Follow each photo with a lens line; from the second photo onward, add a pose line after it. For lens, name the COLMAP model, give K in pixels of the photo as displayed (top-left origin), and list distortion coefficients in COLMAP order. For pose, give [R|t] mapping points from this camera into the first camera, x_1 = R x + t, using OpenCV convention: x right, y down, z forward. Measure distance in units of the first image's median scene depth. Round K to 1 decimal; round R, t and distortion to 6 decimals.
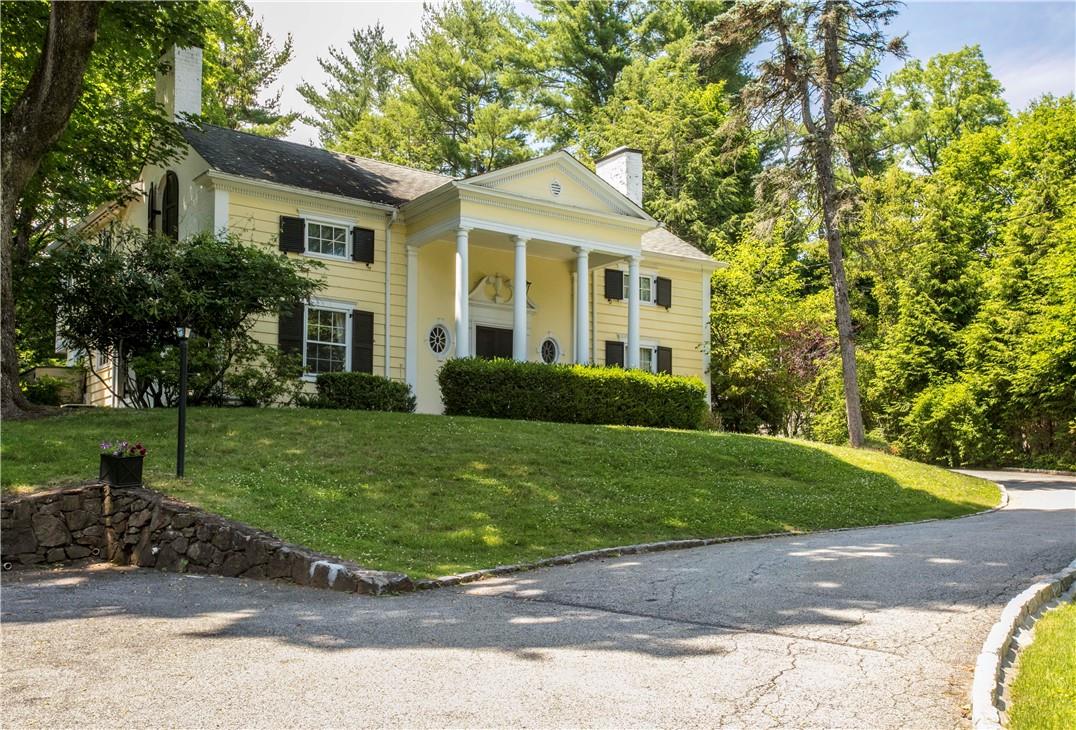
lens RADIAL K [[1259.9, 0, 537.3], [0, 1259.9, 363.6], [0, 0, 1]] dist [0.178405, 0.000000]
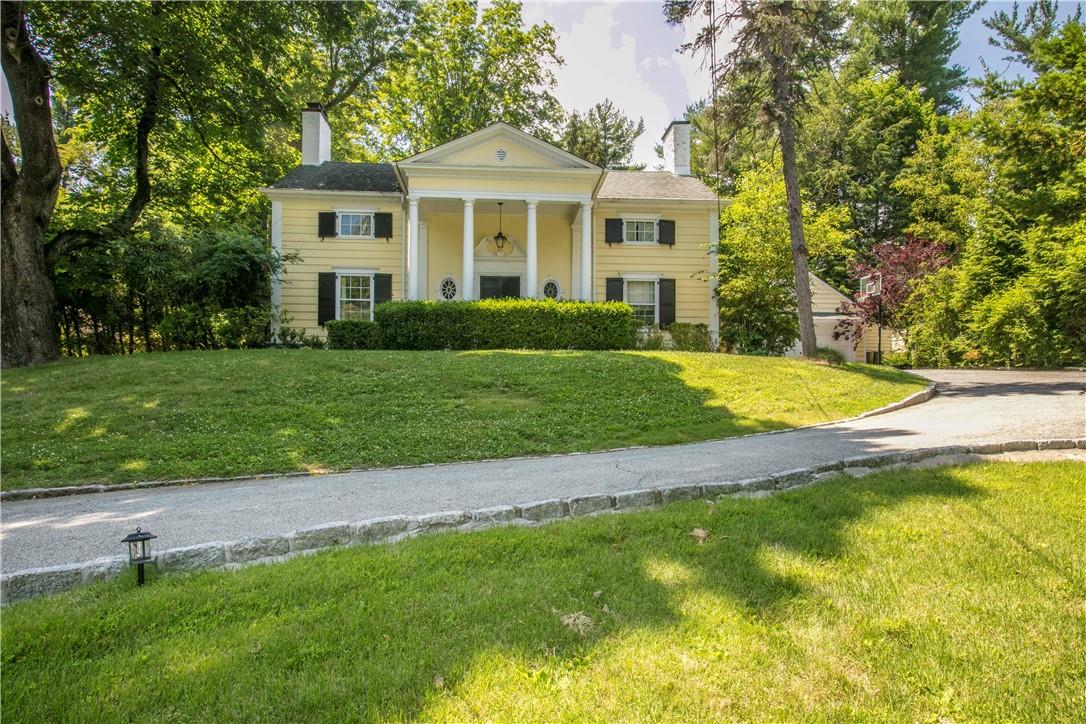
lens RADIAL K [[672.7, 0, 543.5], [0, 672.7, 366.1], [0, 0, 1]] dist [-0.026969, 0.000181]
pose [[0.852349, -0.035357, -0.521777, 0.334568], [0.071290, 0.996254, 0.048947, 0.029904], [0.518091, -0.078918, 0.851677, 0.411696]]
